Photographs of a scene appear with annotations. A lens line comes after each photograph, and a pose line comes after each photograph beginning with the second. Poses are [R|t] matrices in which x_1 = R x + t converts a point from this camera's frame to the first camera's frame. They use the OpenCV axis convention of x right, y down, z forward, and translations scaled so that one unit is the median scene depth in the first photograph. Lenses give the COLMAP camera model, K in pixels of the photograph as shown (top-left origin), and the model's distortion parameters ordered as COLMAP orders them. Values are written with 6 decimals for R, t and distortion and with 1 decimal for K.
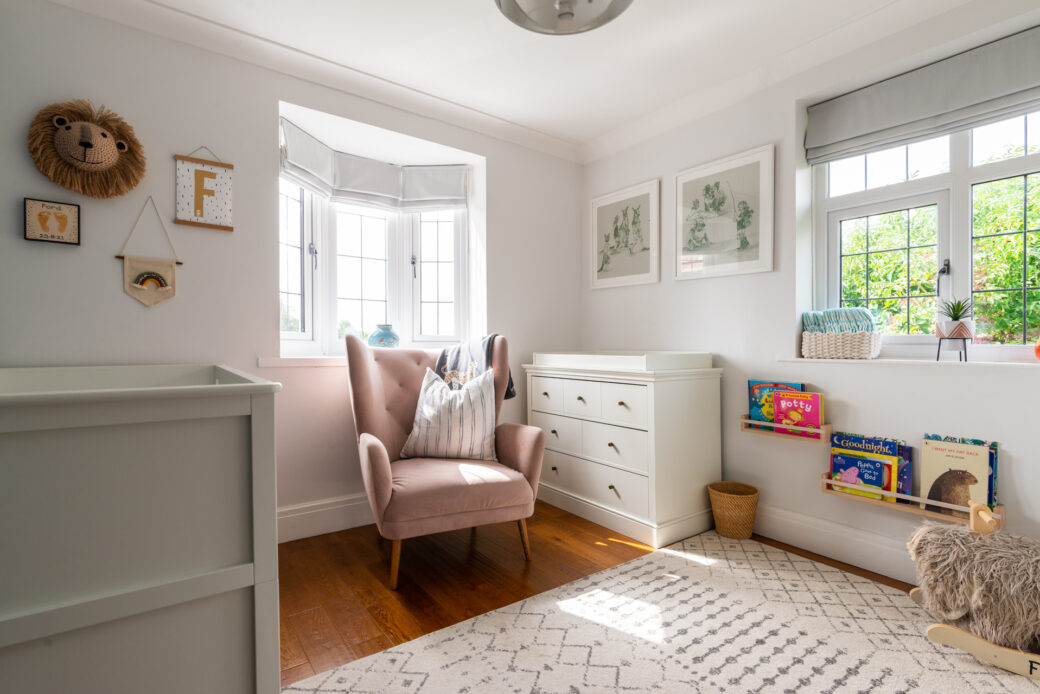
lens RADIAL K [[519.7, 0, 522.4], [0, 519.7, 346.4], [0, 0, 1]] dist [-0.000643, -0.000022]
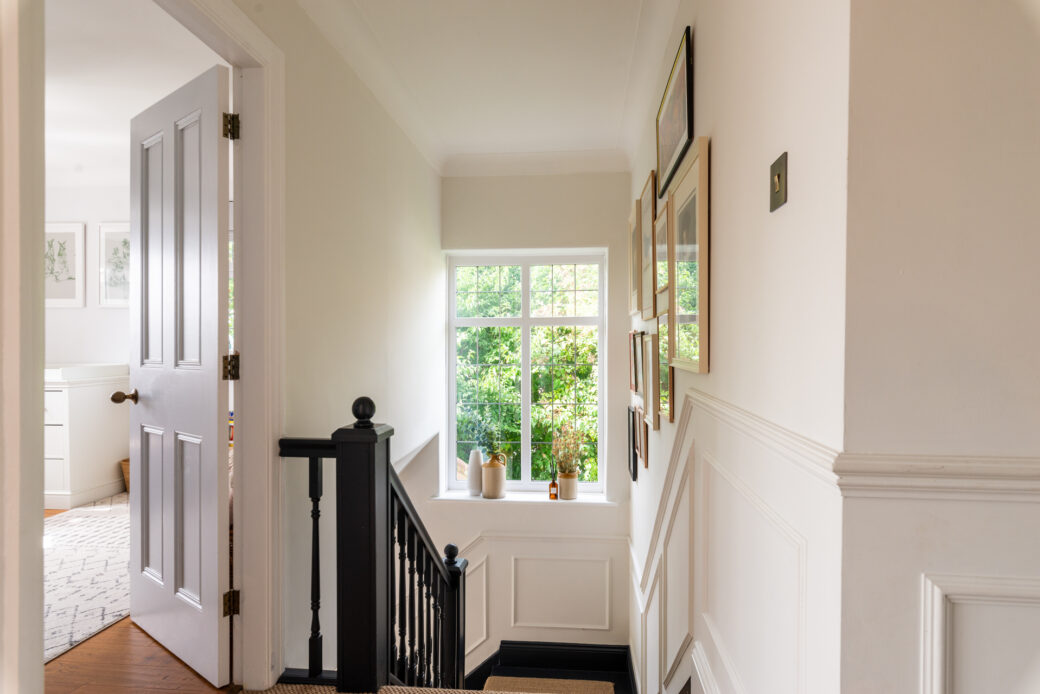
lens RADIAL K [[575.1, 0, 527.6], [0, 575.1, 344.5], [0, 0, 1]] dist [-0.003526, -0.000347]
pose [[0.666323, -0.000736, 0.745663, -0.050633], [0.002649, 0.999996, -0.001381, -0.030732], [-0.745659, 0.002895, 0.666322, -0.687693]]
